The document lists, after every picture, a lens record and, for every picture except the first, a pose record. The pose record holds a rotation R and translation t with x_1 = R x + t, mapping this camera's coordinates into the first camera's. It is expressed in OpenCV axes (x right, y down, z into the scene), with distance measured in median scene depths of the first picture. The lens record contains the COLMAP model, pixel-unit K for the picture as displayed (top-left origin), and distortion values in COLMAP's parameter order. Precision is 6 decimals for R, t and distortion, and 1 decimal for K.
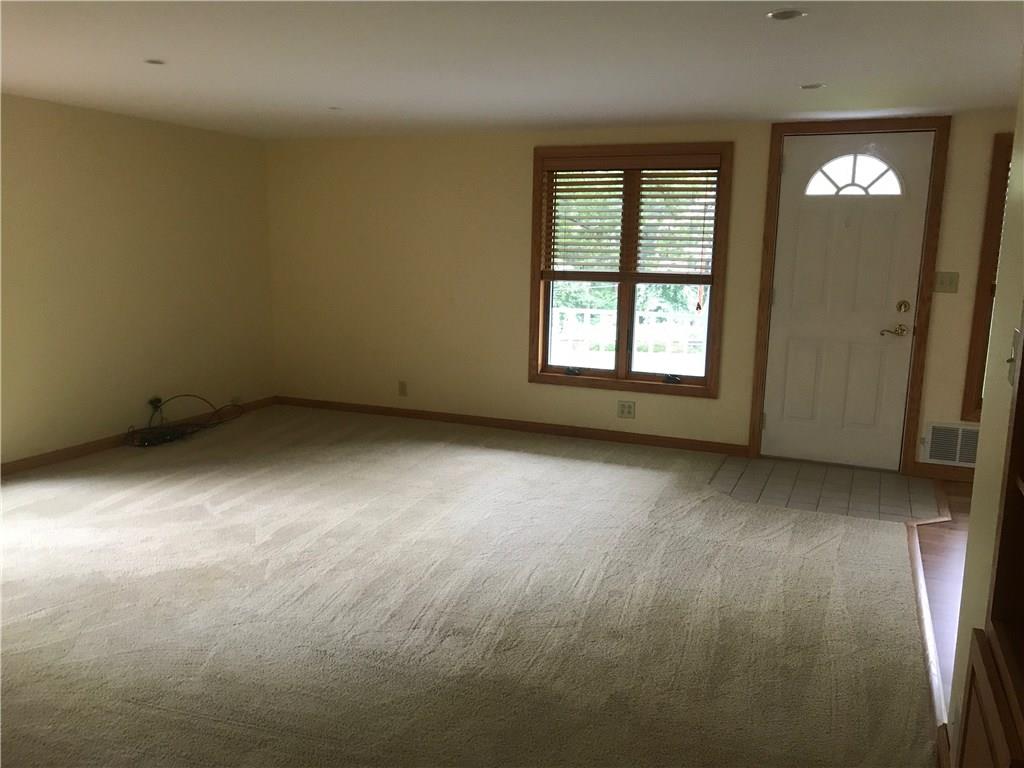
lens RADIAL K [[845.2, 0, 509.6], [0, 845.2, 416.0], [0, 0, 1]] dist [-0.003059, -0.006267]
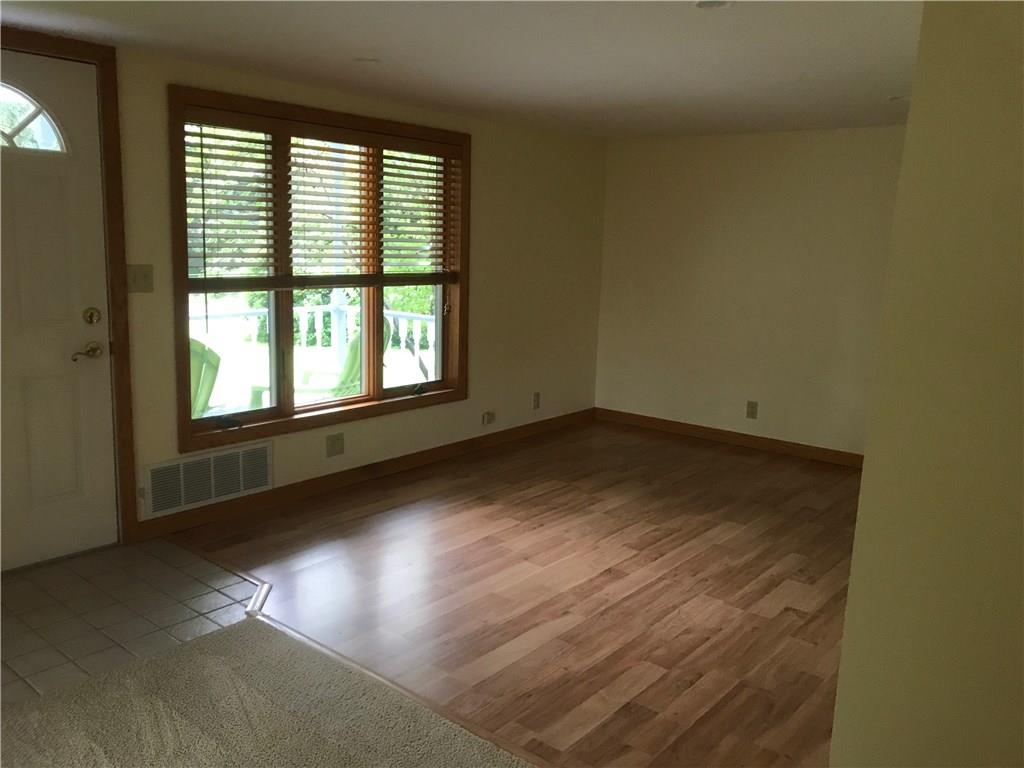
lens RADIAL K [[814.6, 0, 512.0], [0, 814.6, 384.0], [0, 0, 1]] dist [0.013695, 0.001234]
pose [[0.264543, -0.171636, 0.948977, -0.089929], [0.180791, 0.975415, 0.126019, -0.098361], [-0.947276, 0.138230, 0.289070, 0.491722]]
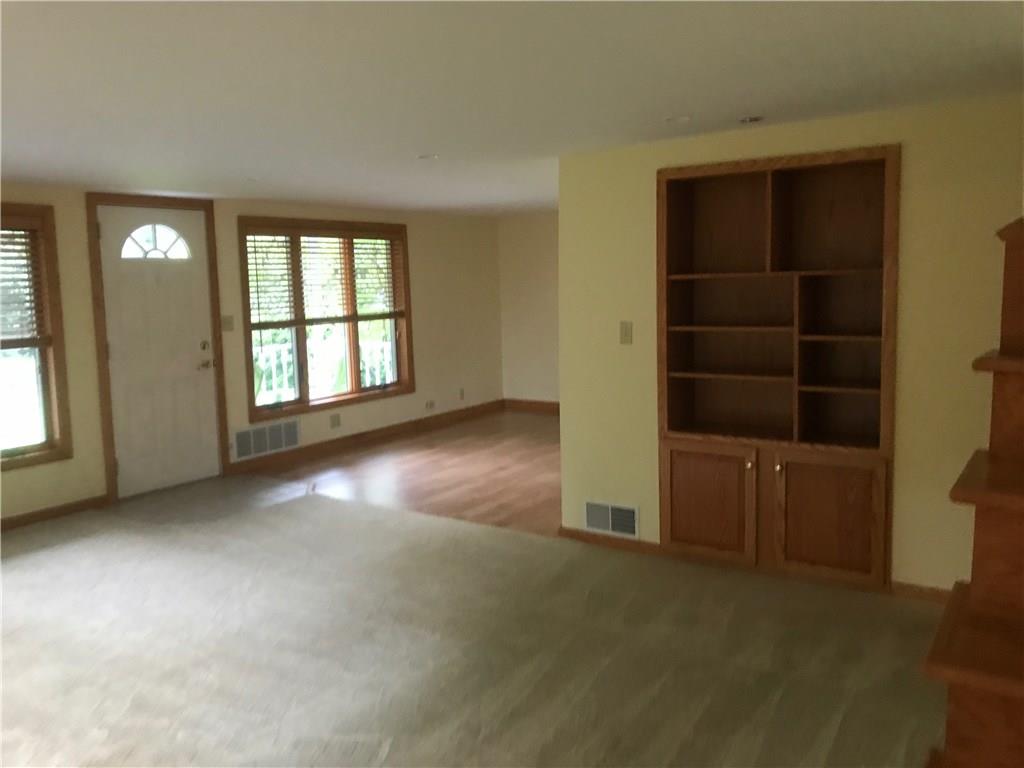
lens RADIAL K [[814.6, 0, 512.0], [0, 814.6, 384.0], [0, 0, 1]] dist [0.013695, 0.001234]
pose [[0.189589, -0.139377, 0.971921, -0.647213], [0.243629, 0.965595, 0.090947, -0.073648], [-0.951158, 0.219545, 0.217022, 0.314410]]
